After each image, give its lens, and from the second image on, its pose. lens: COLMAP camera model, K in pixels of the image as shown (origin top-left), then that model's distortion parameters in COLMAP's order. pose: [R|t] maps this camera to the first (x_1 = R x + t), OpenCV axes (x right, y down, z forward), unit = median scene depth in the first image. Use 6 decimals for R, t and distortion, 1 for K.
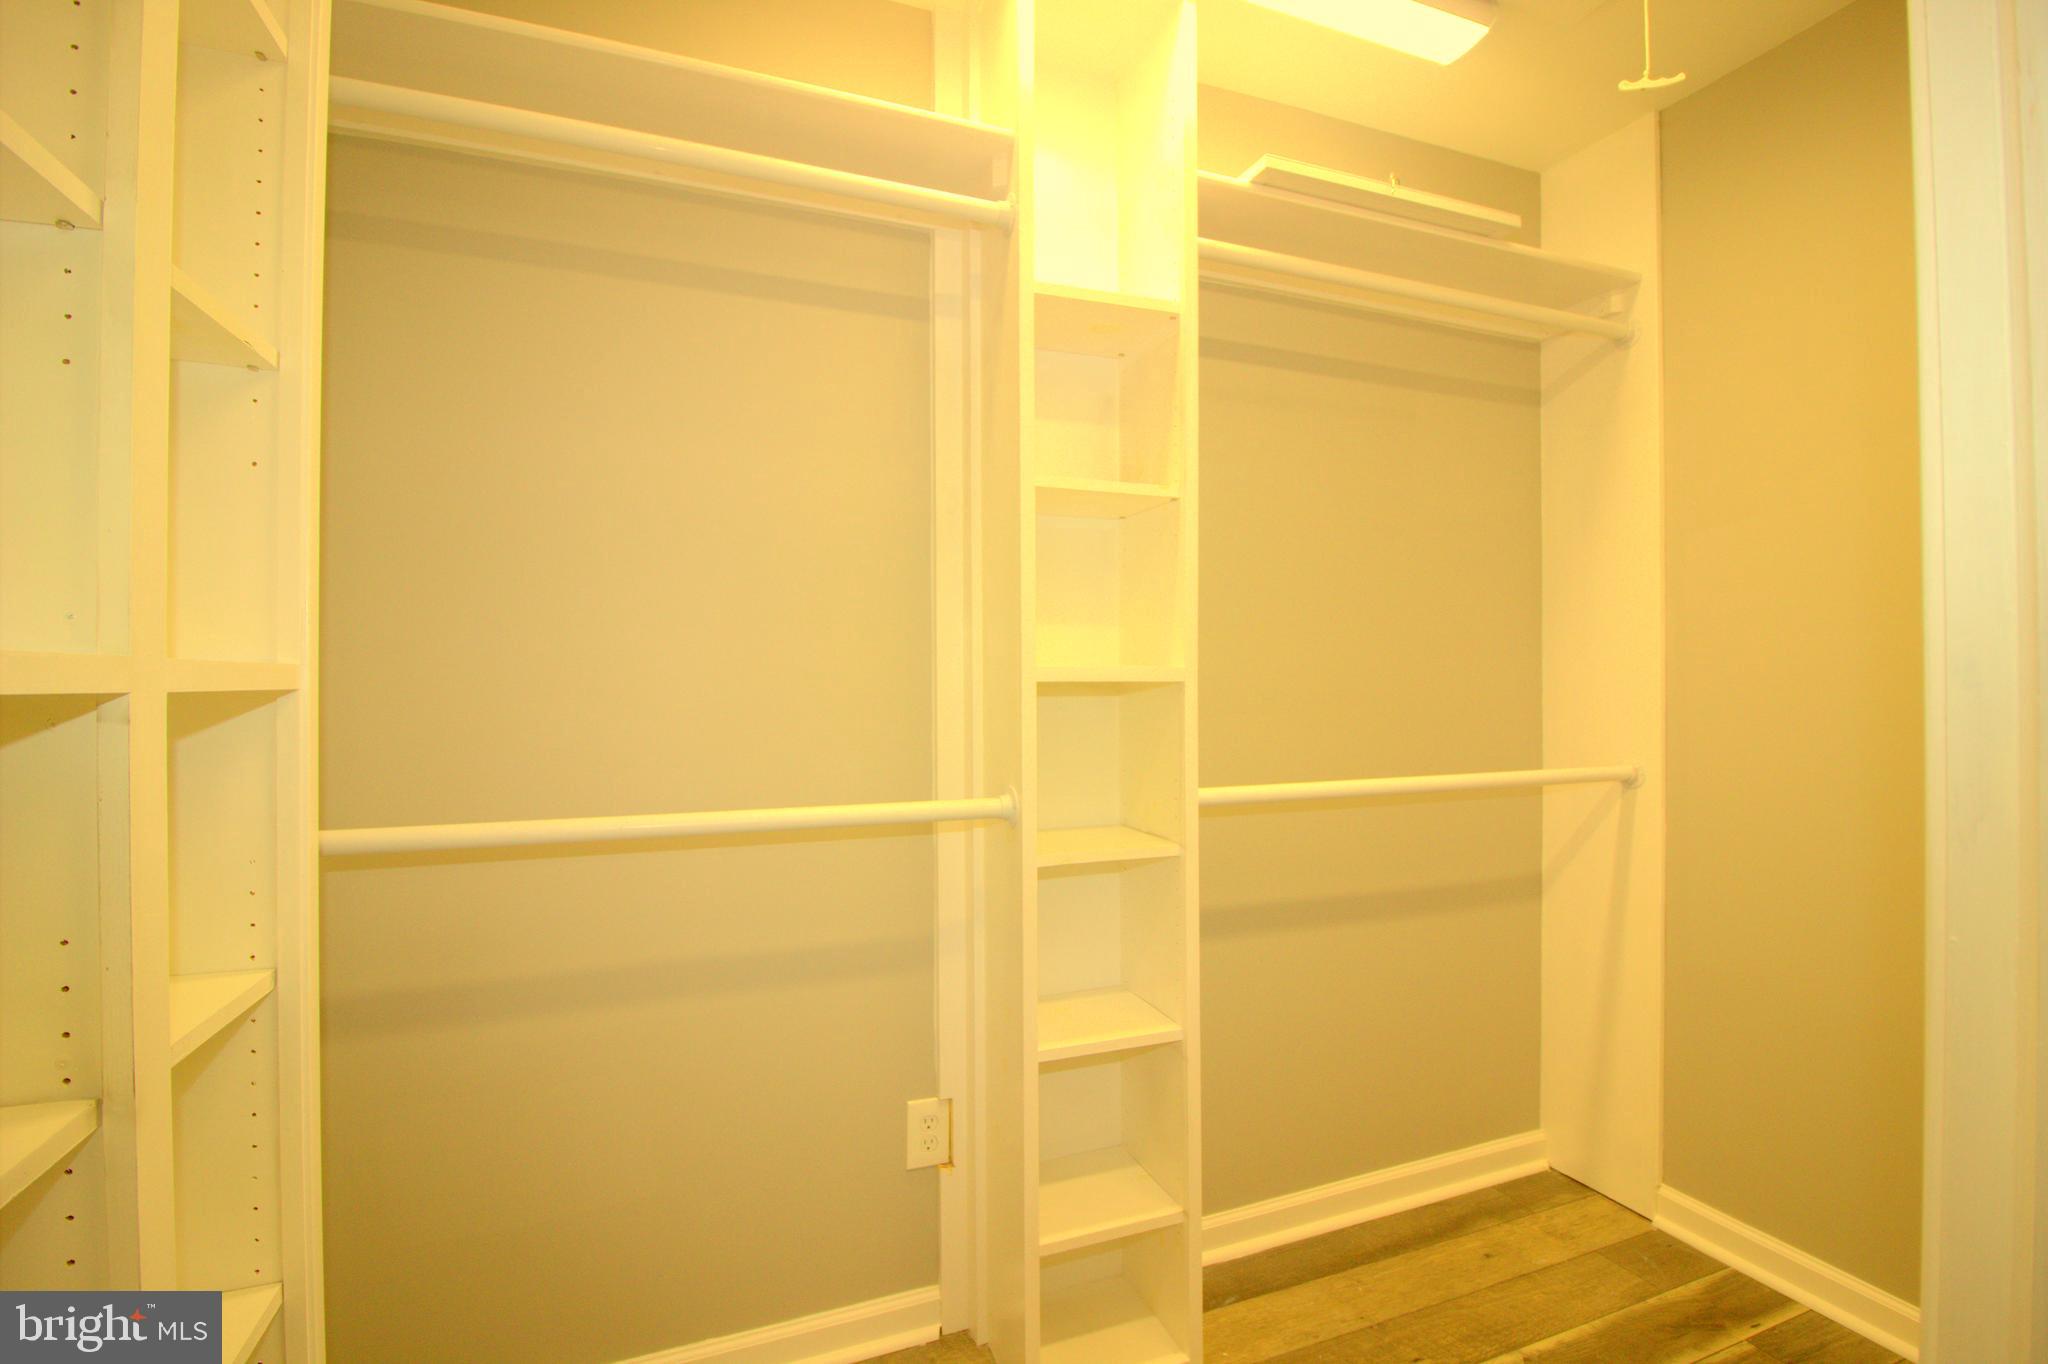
lens RADIAL K [[947.0, 0, 1042.2], [0, 947.0, 677.4], [0, 0, 1]] dist [-0.000037, -0.011290]
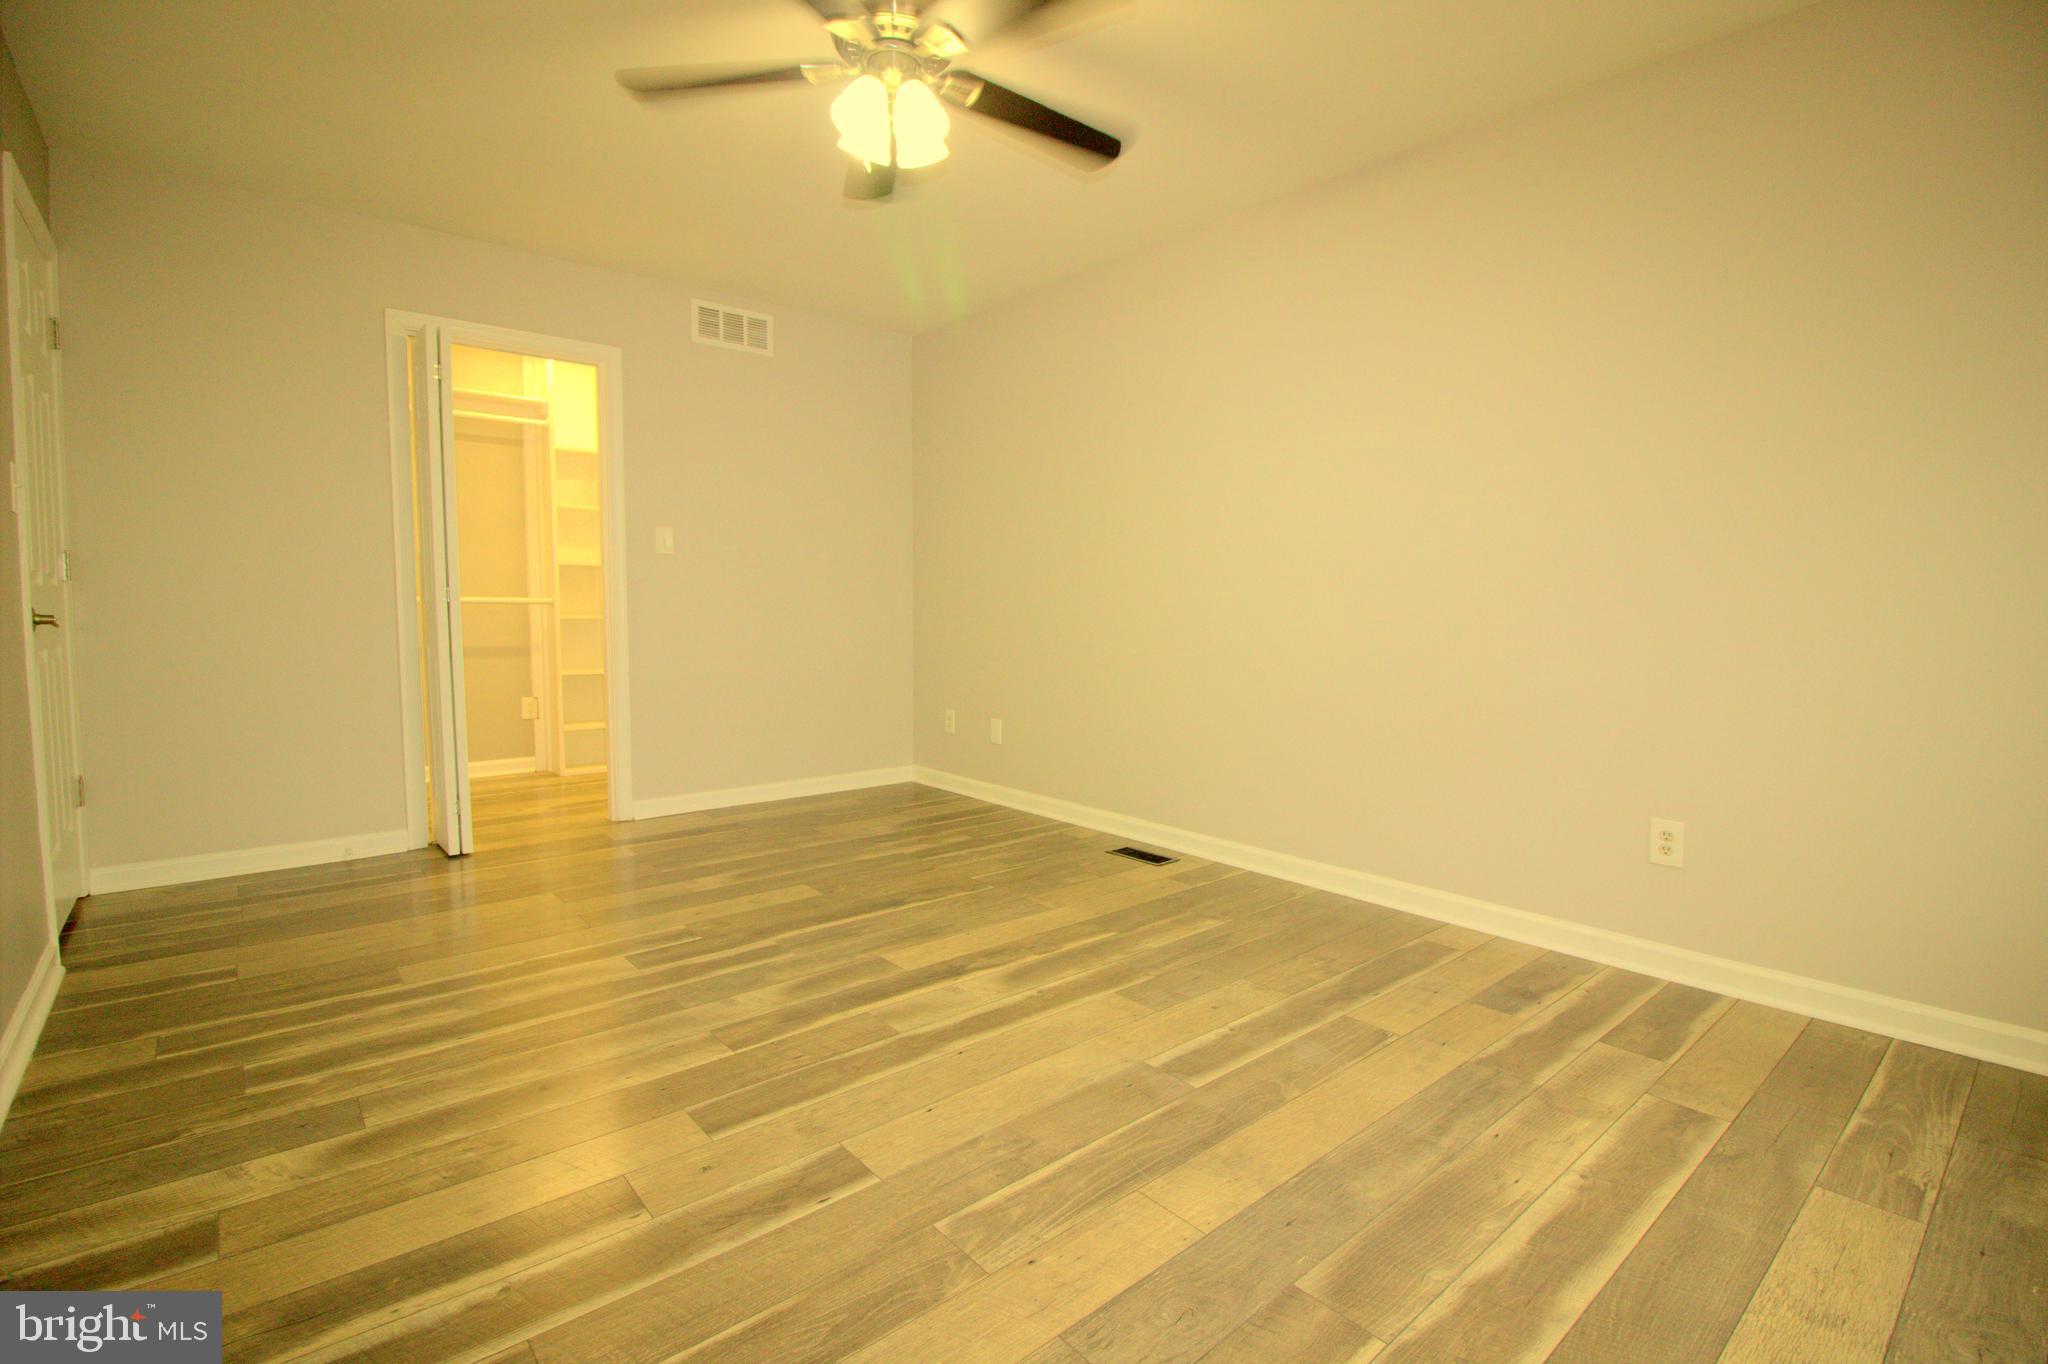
lens RADIAL K [[947.0, 0, 1042.2], [0, 947.0, 677.4], [0, 0, 1]] dist [-0.000037, -0.011290]
pose [[0.934278, -0.011963, 0.356344, 0.356061], [-0.018156, 0.996544, 0.081058, 0.093463], [-0.356082, -0.082201, 0.930832, -2.554919]]
